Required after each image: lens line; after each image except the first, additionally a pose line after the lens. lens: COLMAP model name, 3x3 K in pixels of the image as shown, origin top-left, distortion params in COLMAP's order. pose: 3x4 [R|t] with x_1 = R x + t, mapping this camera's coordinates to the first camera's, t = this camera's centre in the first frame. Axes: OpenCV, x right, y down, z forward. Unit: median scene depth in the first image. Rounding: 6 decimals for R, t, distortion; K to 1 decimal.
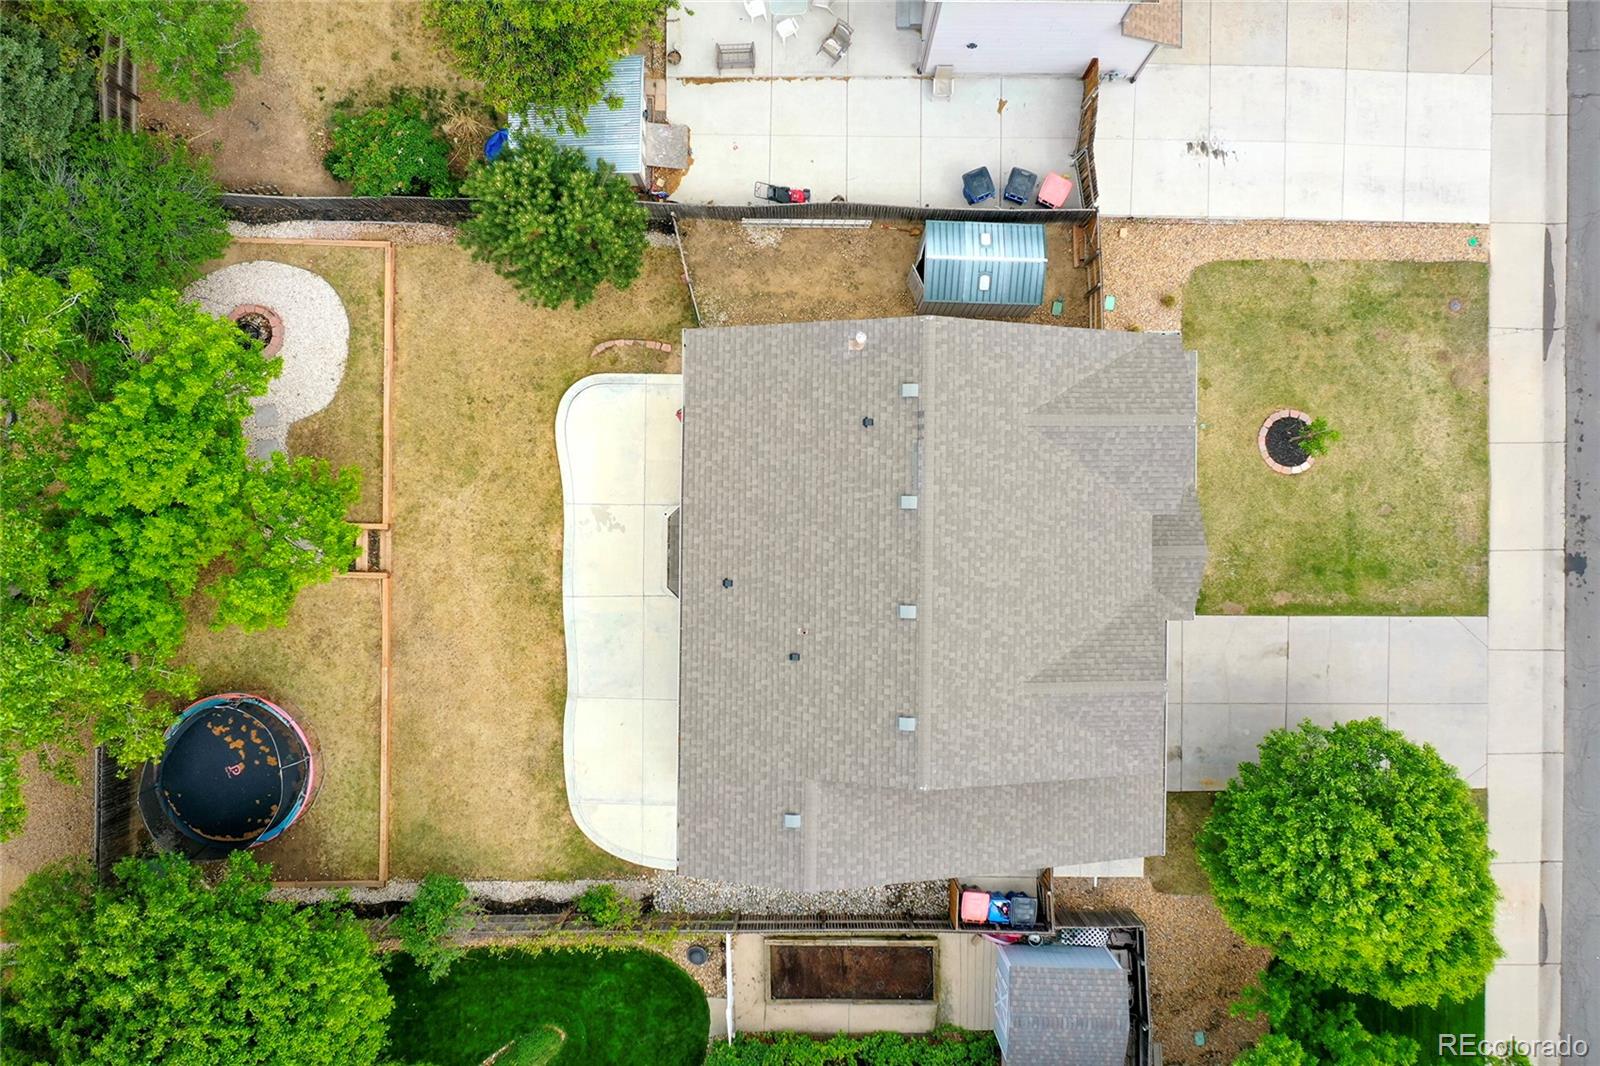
lens RADIAL K [[1260.3, 0, 793.7], [0, 1260.3, 532.3], [0, 0, 1]] dist [-0.005264, 0.008425]
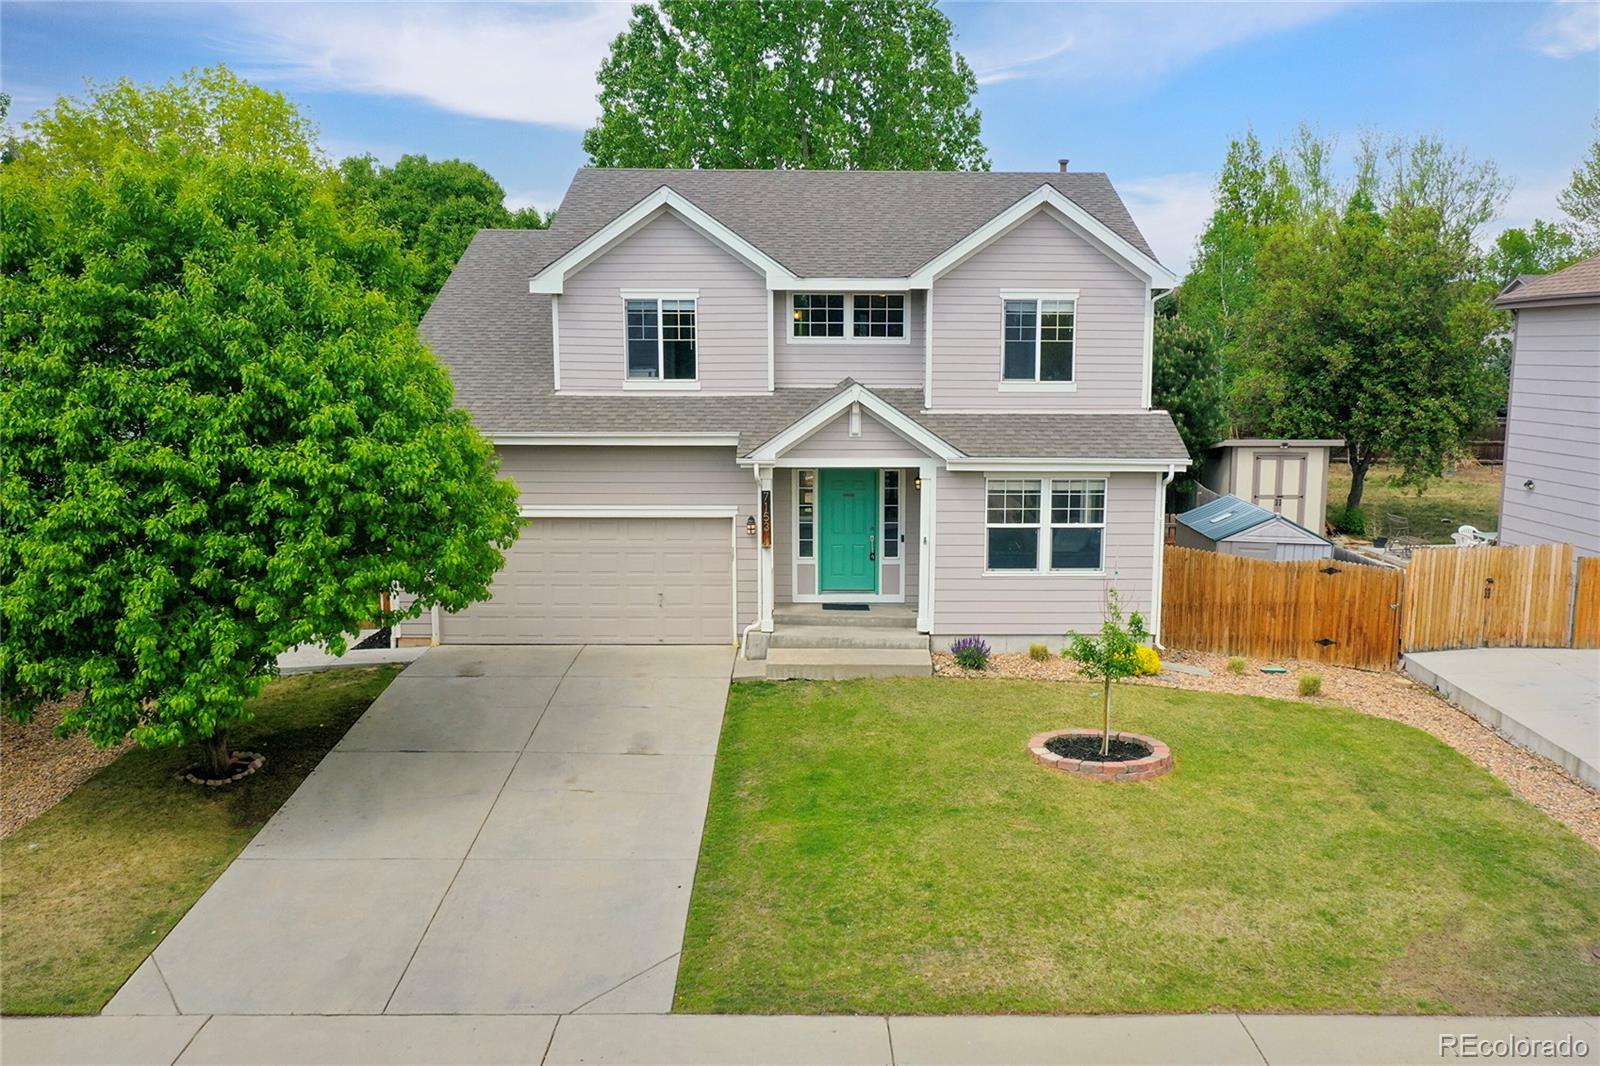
lens RADIAL K [[1427.1, 0, 864.4], [0, 1427.1, 592.4], [0, 0, 1]] dist [0.000873, -0.007803]
pose [[0.042577, 0.175538, -0.983551, 0.877674], [-0.999050, -0.001632, -0.043539, 0.035277], [-0.009248, 0.984471, 0.175302, 0.842899]]
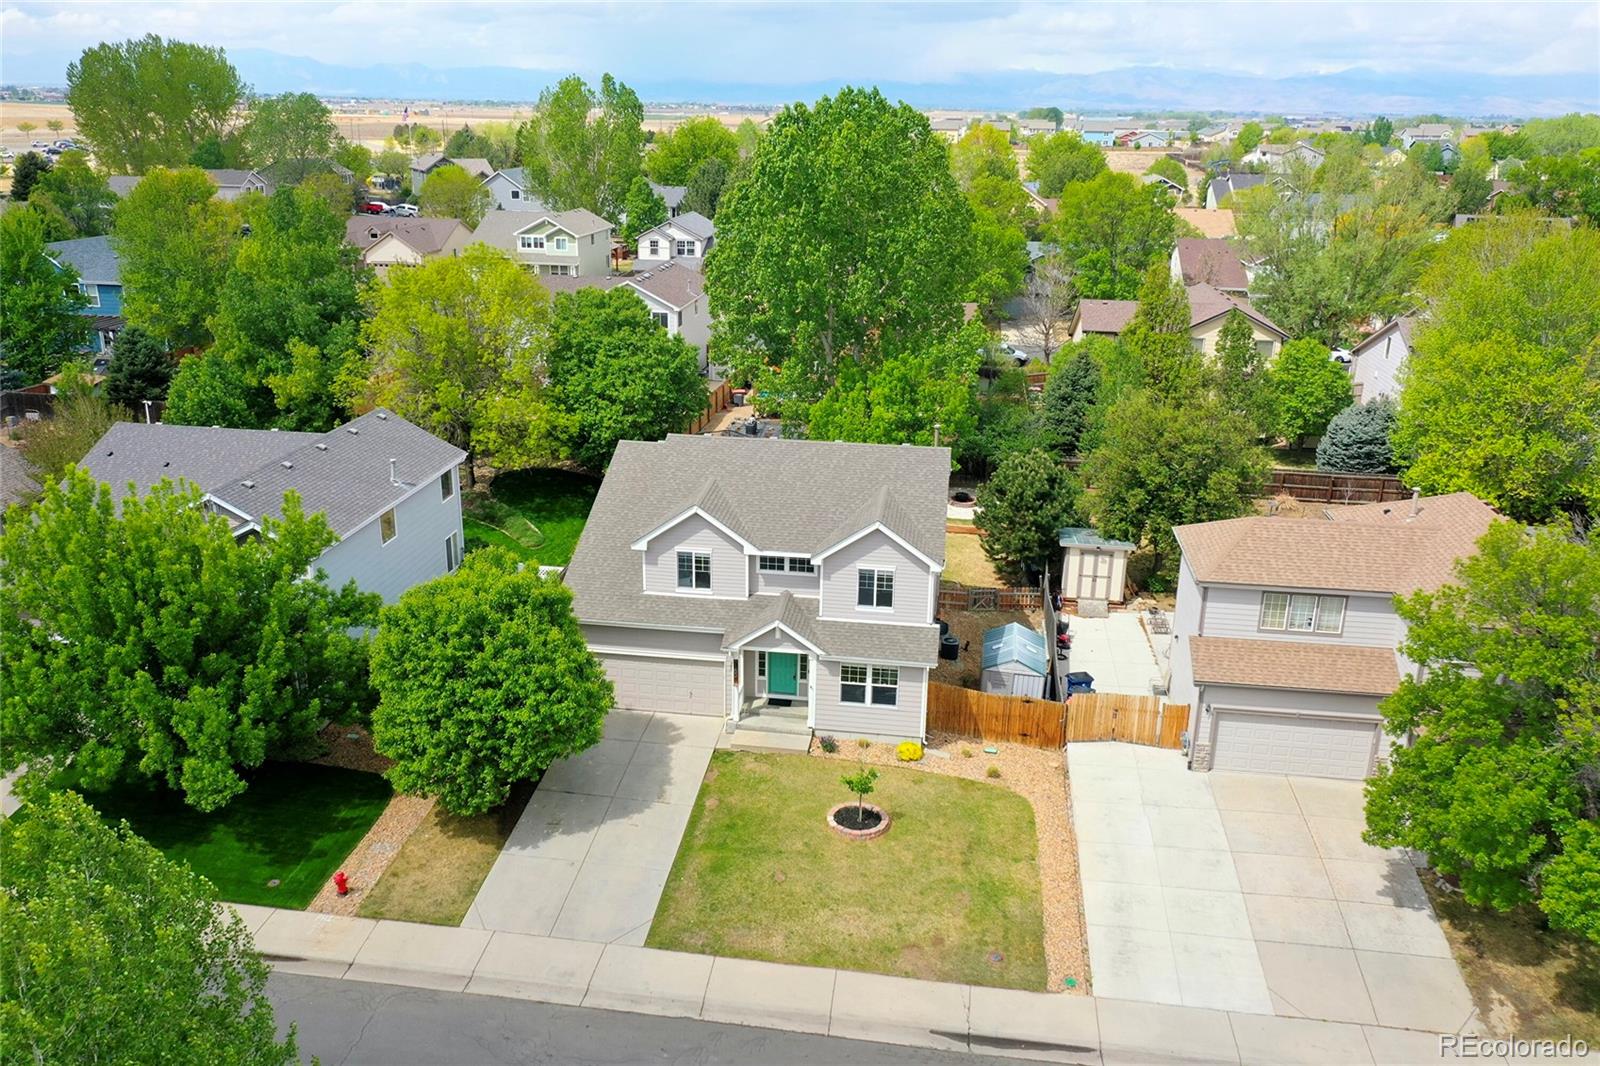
lens RADIAL K [[1262.8, 0, 796.7], [0, 1262.8, 529.0], [0, 0, 1]] dist [-0.001924, 0.005254]
pose [[-0.130756, 0.316874, -0.939411, 1.286448], [-0.991238, -0.059671, 0.117842, -0.128736], [-0.018715, 0.946589, 0.321900, 0.433691]]
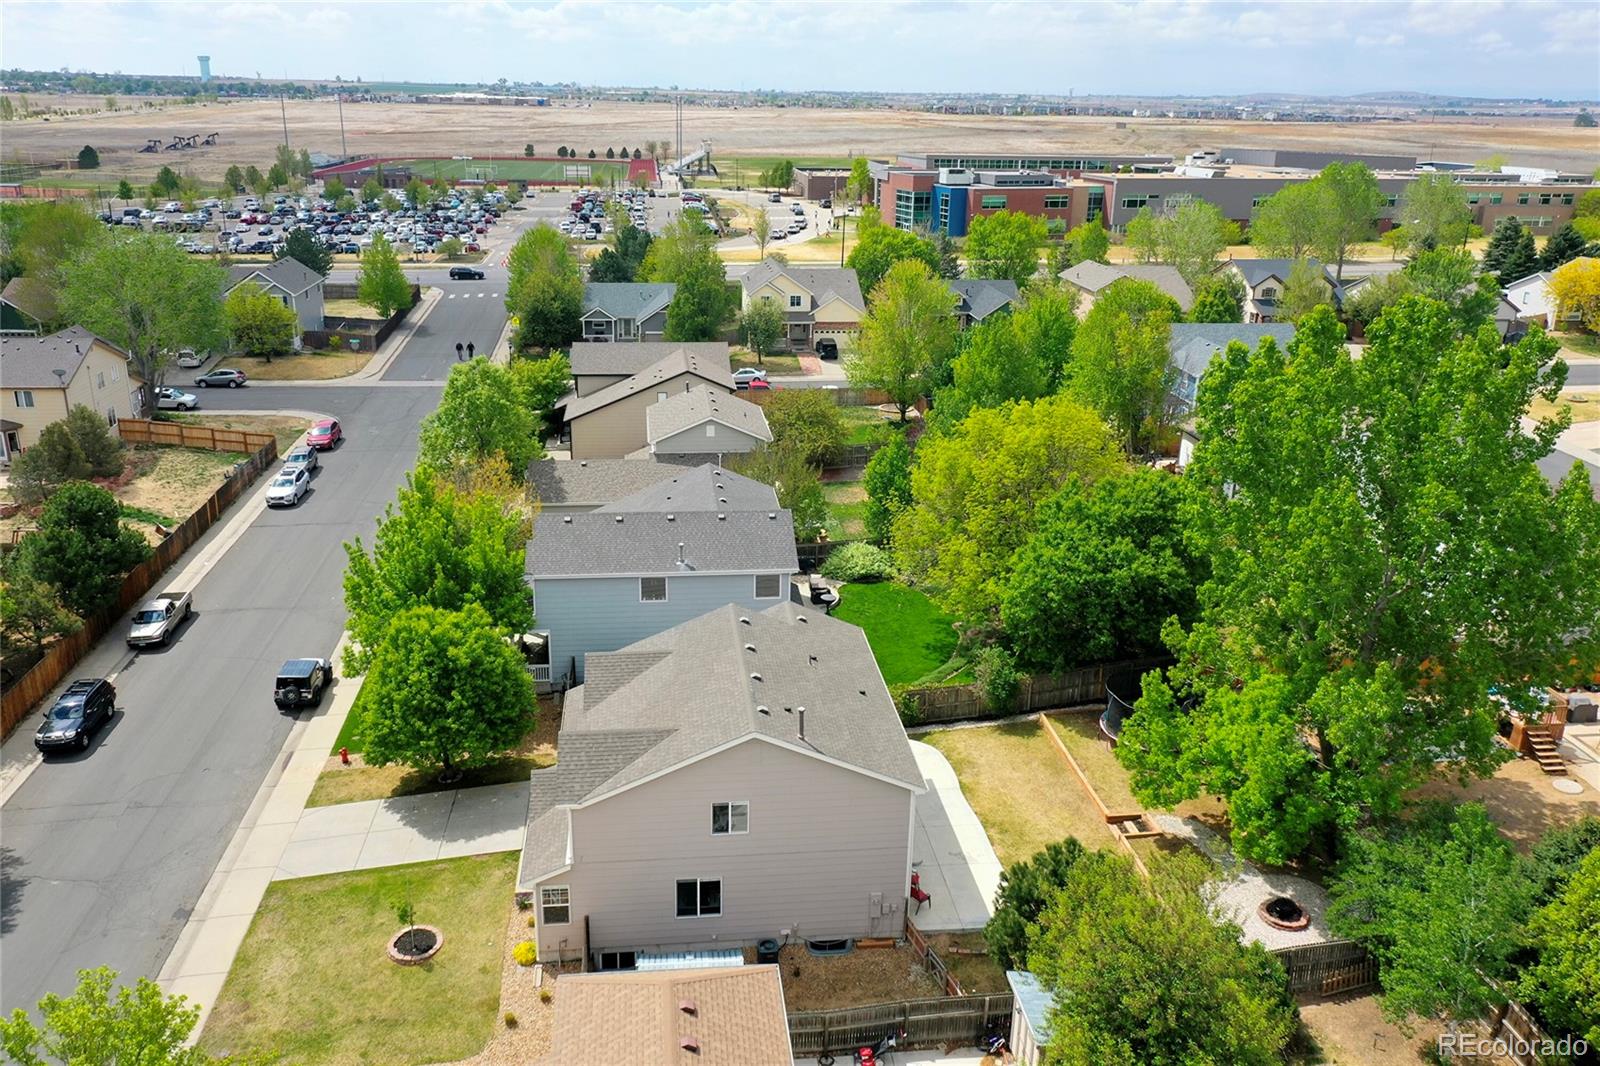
lens RADIAL K [[1251.0, 0, 797.2], [0, 1251.0, 530.7], [0, 0, 1]] dist [-0.004712, 0.004346]
pose [[-0.991942, 0.027867, -0.123593, 0.172684], [-0.125813, -0.331630, 0.934983, -1.063347], [-0.014932, 0.942998, 0.332463, 0.242617]]
